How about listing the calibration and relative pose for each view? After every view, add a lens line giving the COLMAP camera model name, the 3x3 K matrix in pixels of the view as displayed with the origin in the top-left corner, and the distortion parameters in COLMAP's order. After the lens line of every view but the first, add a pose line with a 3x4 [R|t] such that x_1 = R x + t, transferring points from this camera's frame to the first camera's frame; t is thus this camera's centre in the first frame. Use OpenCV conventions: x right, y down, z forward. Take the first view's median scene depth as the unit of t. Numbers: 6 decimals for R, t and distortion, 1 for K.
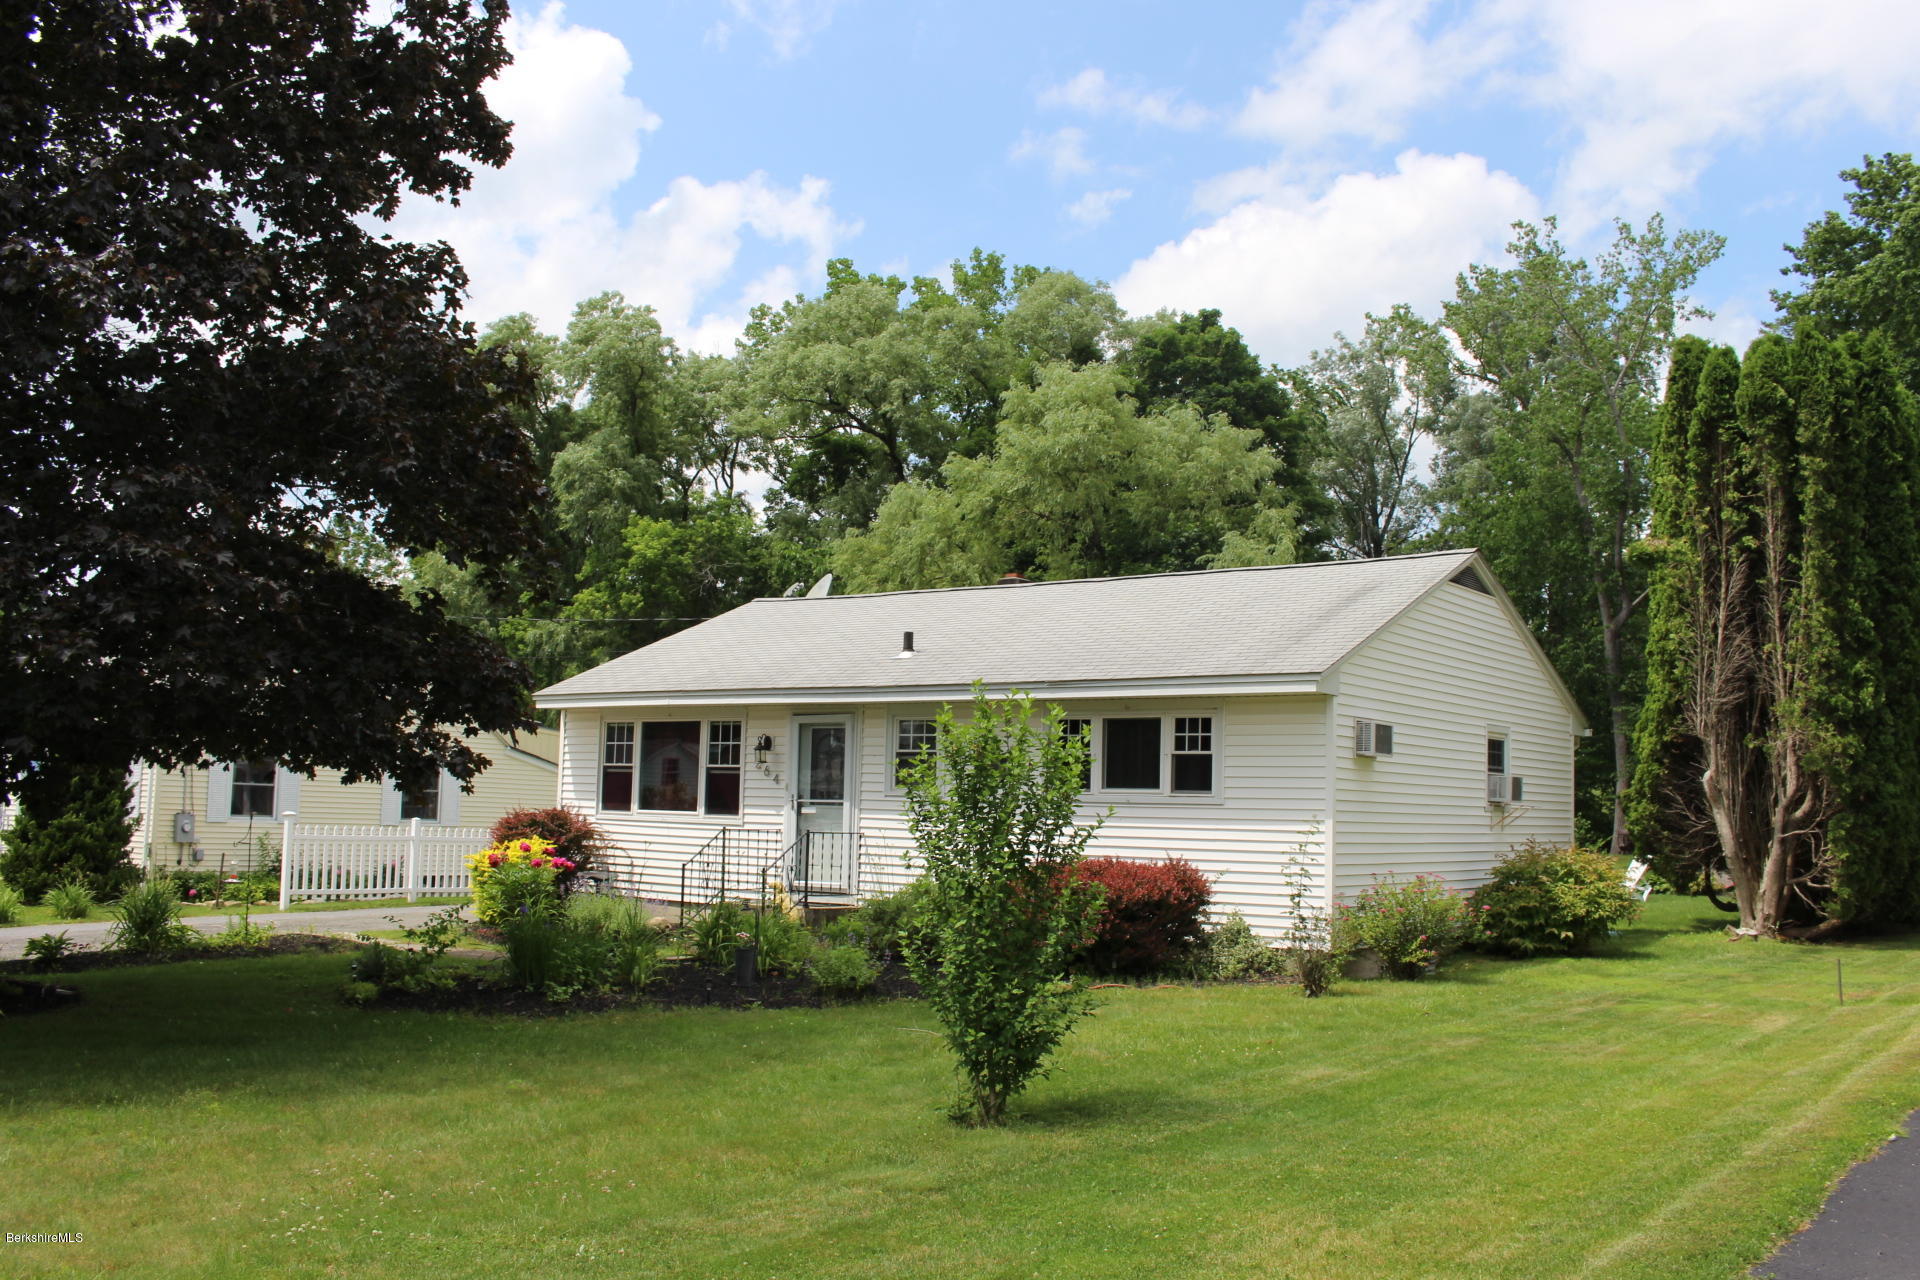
lens RADIAL K [[1730.3, 0, 960.0], [0, 1730.3, 640.0], [0, 0, 1]] dist [-0.094309, 0.006805]
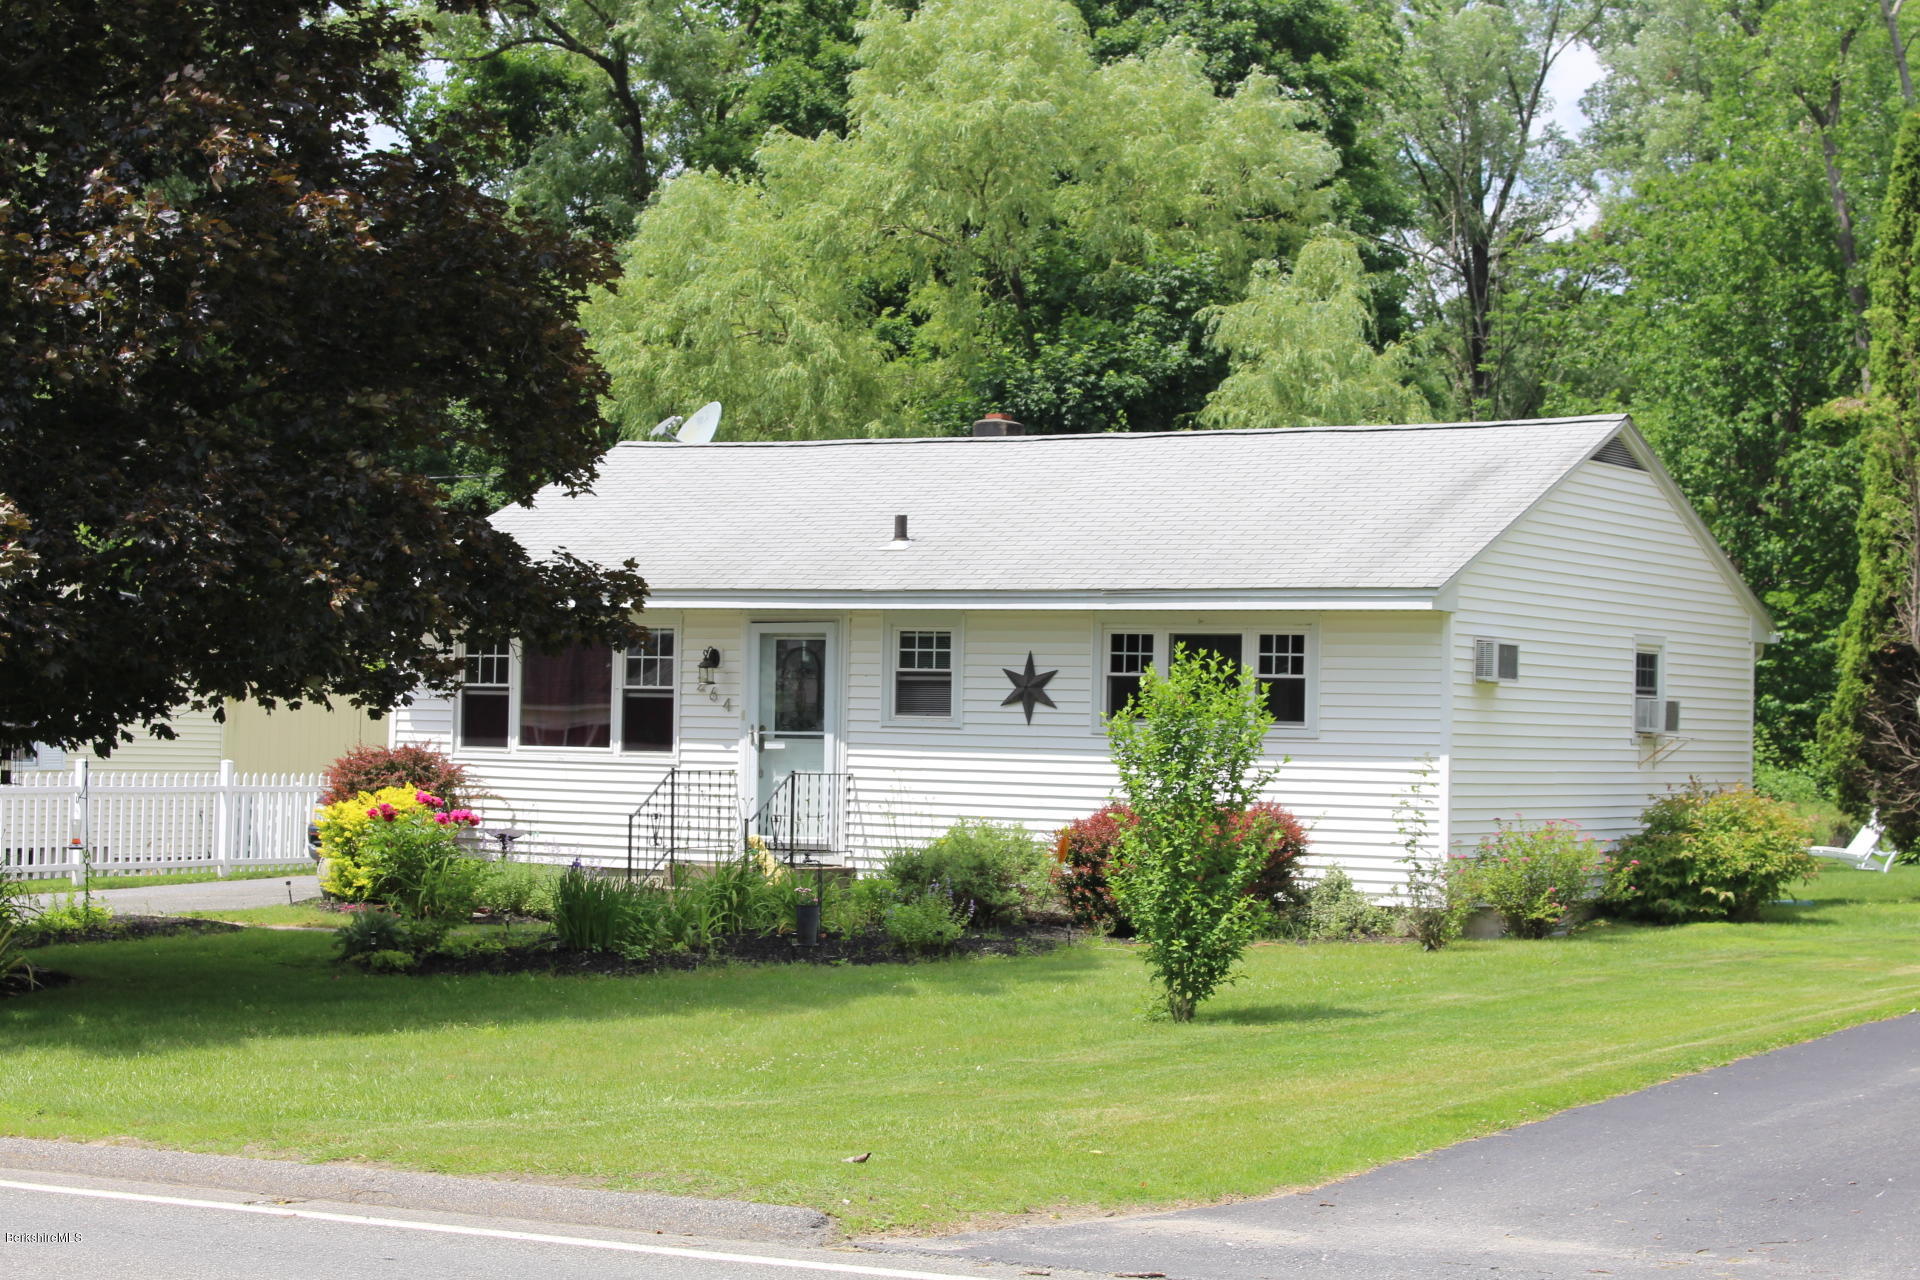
lens RADIAL K [[3600.5, 0, 960.0], [0, 3600.5, 640.0], [0, 0, 1]] dist [0.050862, -0.040578]
pose [[0.995177, -0.002760, 0.098060, -0.171305], [-0.004675, 0.997134, 0.075513, -0.074767], [-0.097987, -0.075607, 0.992311, -0.640539]]
